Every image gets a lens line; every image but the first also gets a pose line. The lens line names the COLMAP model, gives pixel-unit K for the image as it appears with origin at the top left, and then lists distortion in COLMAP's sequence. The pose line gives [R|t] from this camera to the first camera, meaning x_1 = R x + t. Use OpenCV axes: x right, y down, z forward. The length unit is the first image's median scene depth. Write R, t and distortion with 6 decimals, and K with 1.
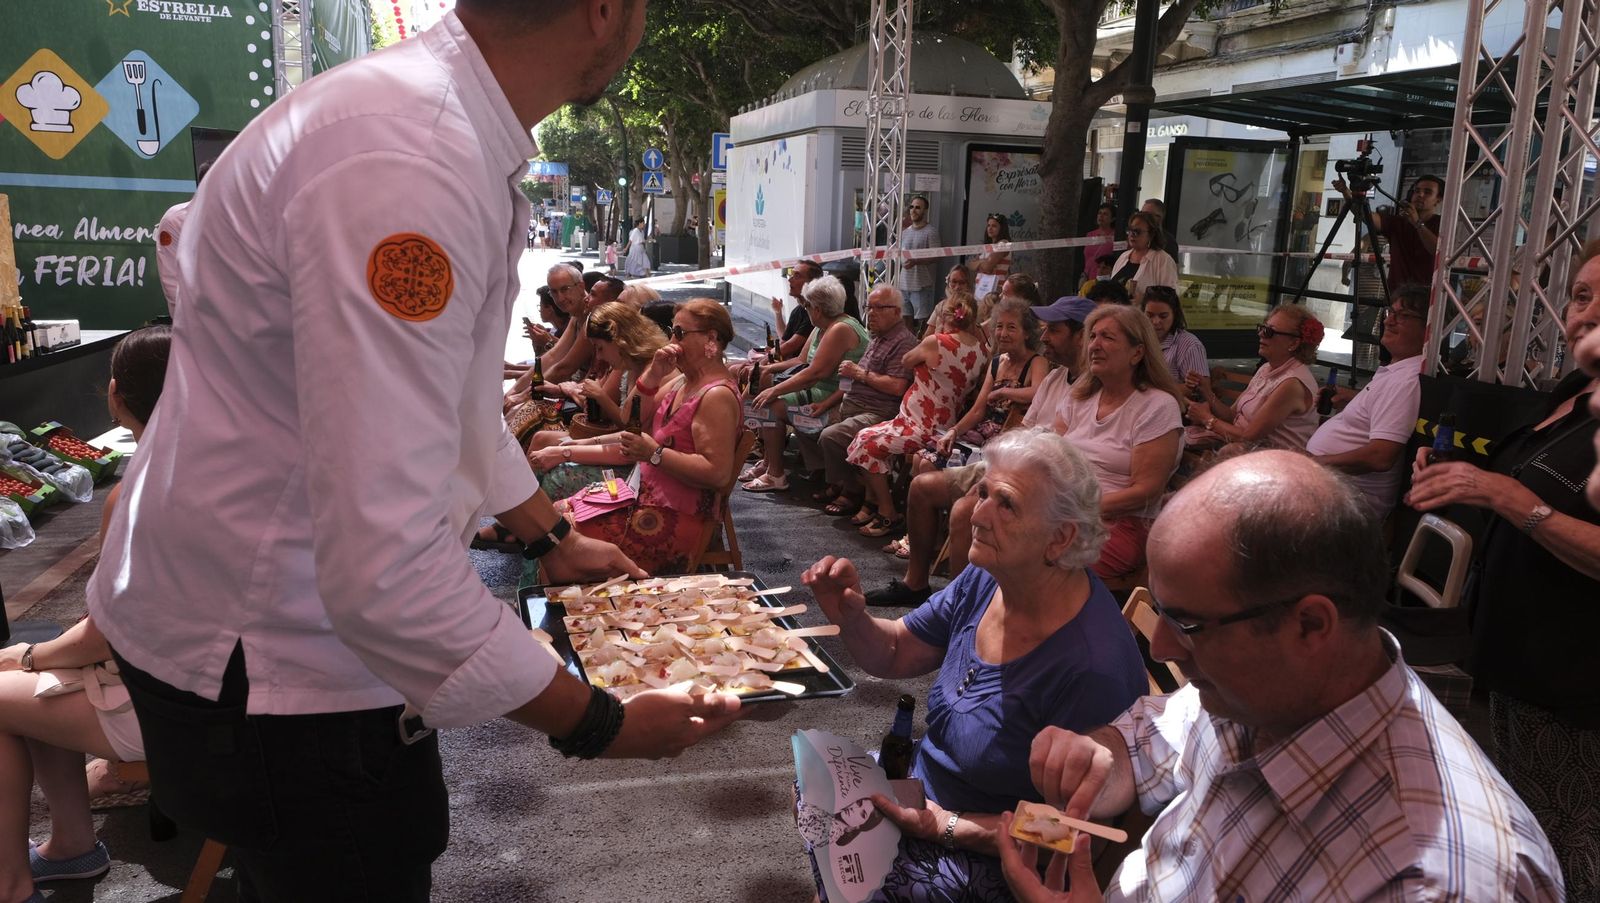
lens RADIAL K [[1120.8, 0, 804.7], [0, 1120.8, 448.1], [0, 0, 1]] dist [0.000561, 0.006032]
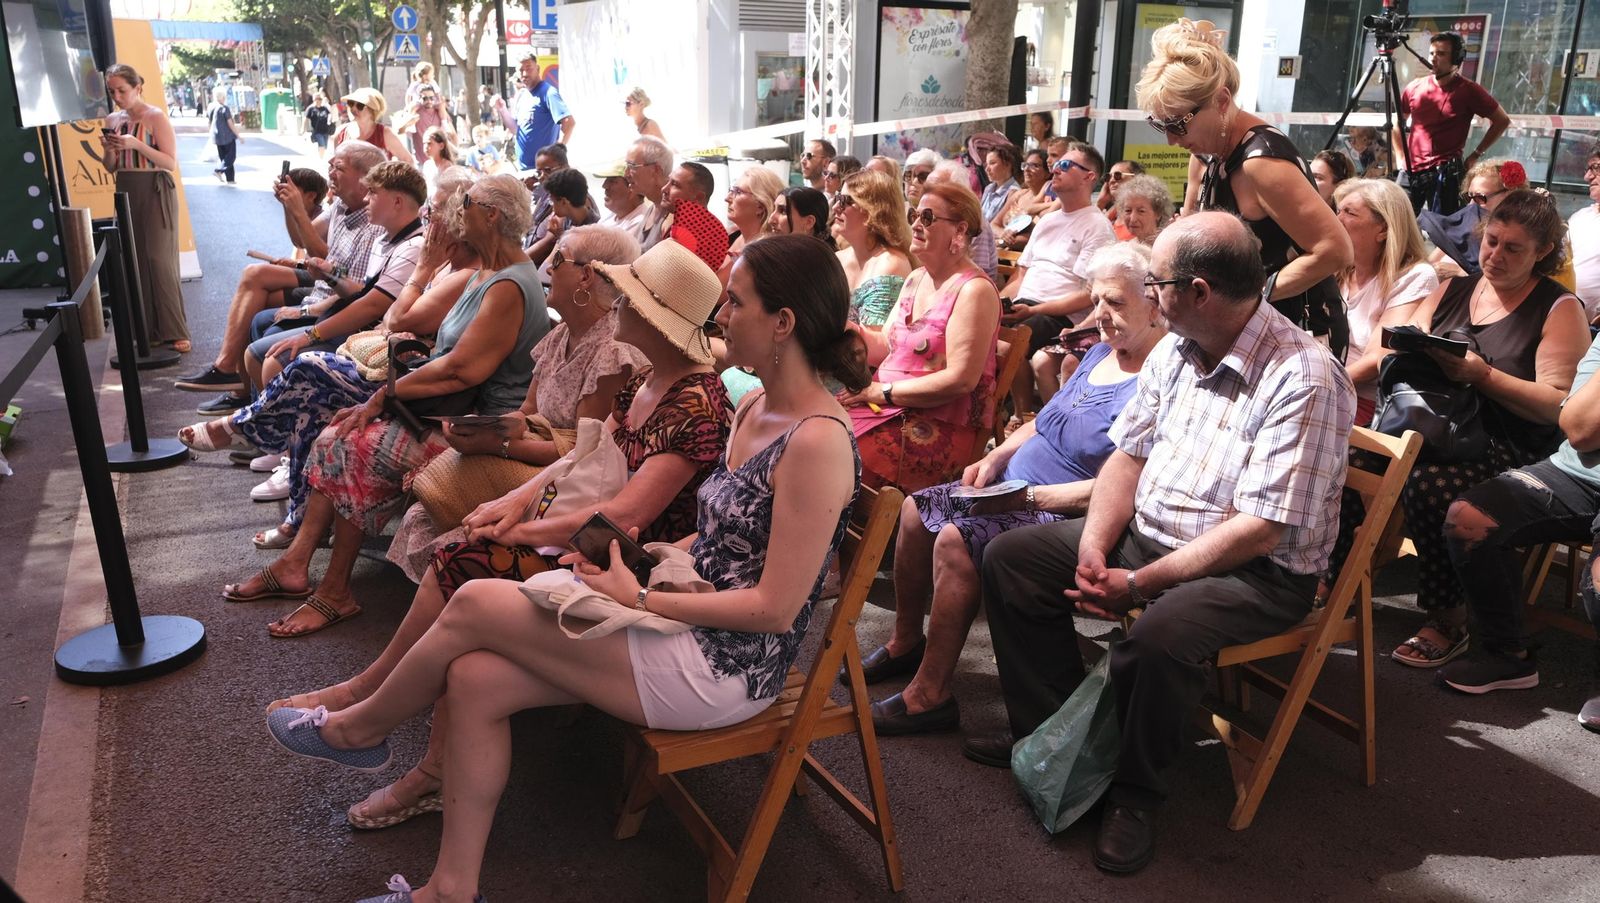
lens RADIAL K [[1289.2, 0, 800.0], [0, 1289.2, 451.5], [0, 0, 1]] dist [-0.002140, 0.009693]
pose [[0.978636, -0.072418, 0.192423, -0.150778], [0.058006, 0.995145, 0.079511, -0.003308], [-0.197247, -0.066651, 0.978086, 0.005075]]
